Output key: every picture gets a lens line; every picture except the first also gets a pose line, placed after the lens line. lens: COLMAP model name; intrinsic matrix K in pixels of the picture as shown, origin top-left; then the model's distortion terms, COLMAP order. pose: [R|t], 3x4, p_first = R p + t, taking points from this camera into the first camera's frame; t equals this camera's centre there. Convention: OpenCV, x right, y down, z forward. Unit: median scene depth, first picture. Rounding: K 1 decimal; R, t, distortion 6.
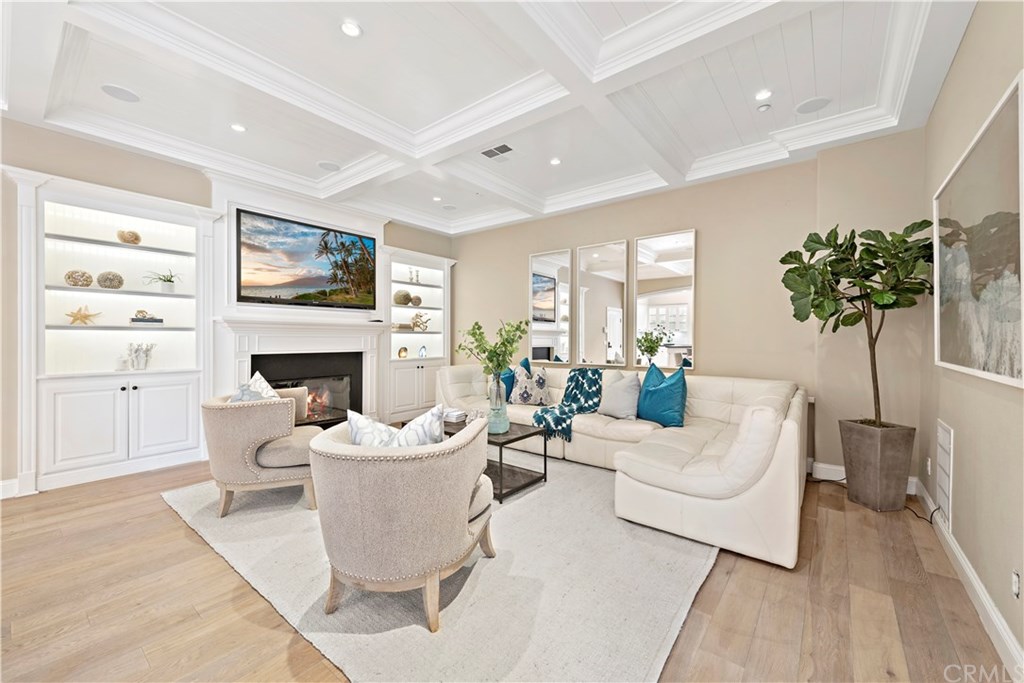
lens RADIAL K [[398.7, 0, 510.8], [0, 398.7, 340.5], [0, 0, 1]] dist [0.013252, -0.003632]
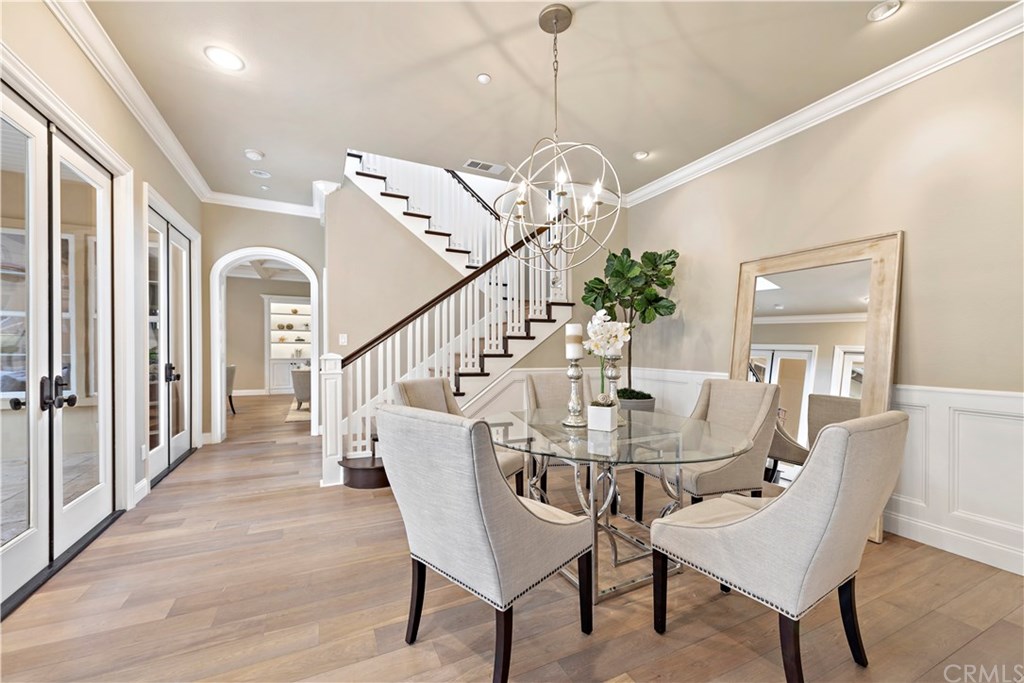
lens RADIAL K [[398.7, 0, 510.9], [0, 398.7, 354.9], [0, 0, 1]] dist [0.013252, -0.003632]
pose [[0.903488, 0.008249, -0.428534, 1.511350], [-0.005158, 0.999952, 0.008372, 0.019243], [0.428582, -0.005353, 0.903487, -0.826310]]
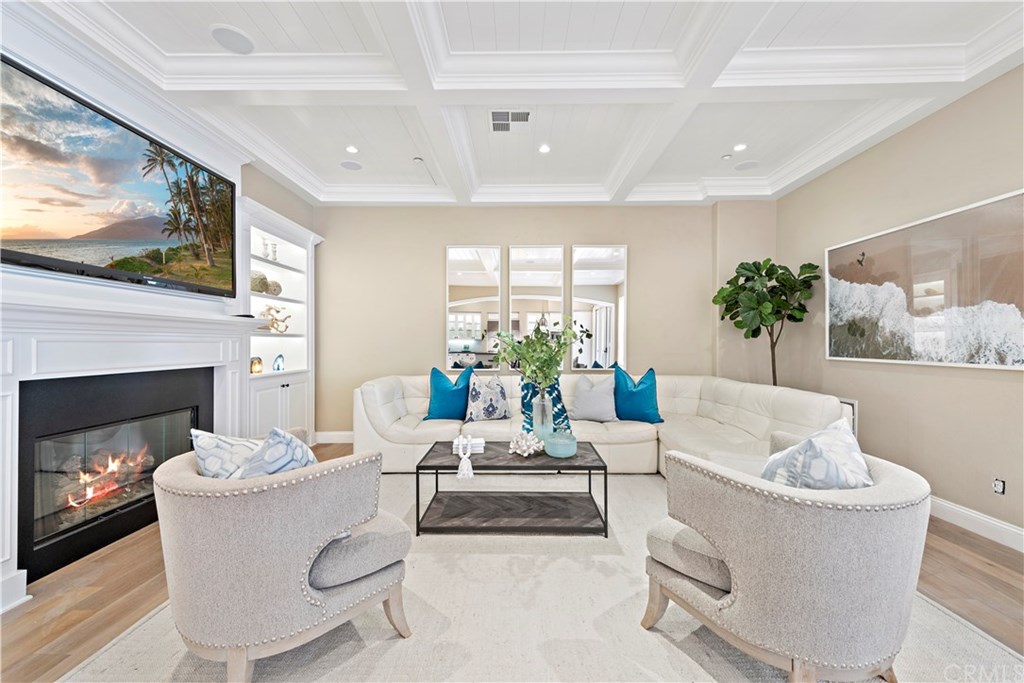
lens RADIAL K [[398.7, 0, 516.0], [0, 398.7, 345.9], [0, 0, 1]] dist [0.013252, -0.003632]
pose [[0.796303, -0.007161, 0.604855, -0.509476], [0.005195, 0.999974, 0.004999, -0.004226], [-0.604875, -0.000838, 0.796320, 0.322301]]
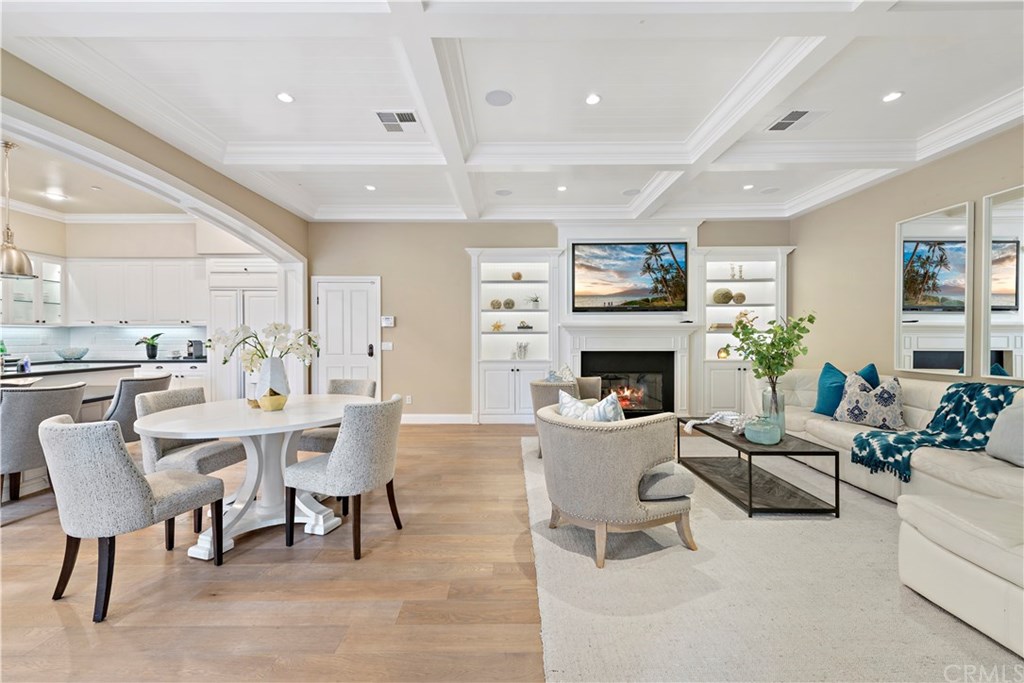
lens RADIAL K [[398.7, 0, 514.6], [0, 398.7, 343.4], [0, 0, 1]] dist [0.013252, -0.003632]
pose [[0.628145, 0.006710, -0.778068, 0.260456], [-0.000819, 0.999968, 0.007963, -0.000597], [0.778096, -0.004364, 0.628130, -0.004282]]
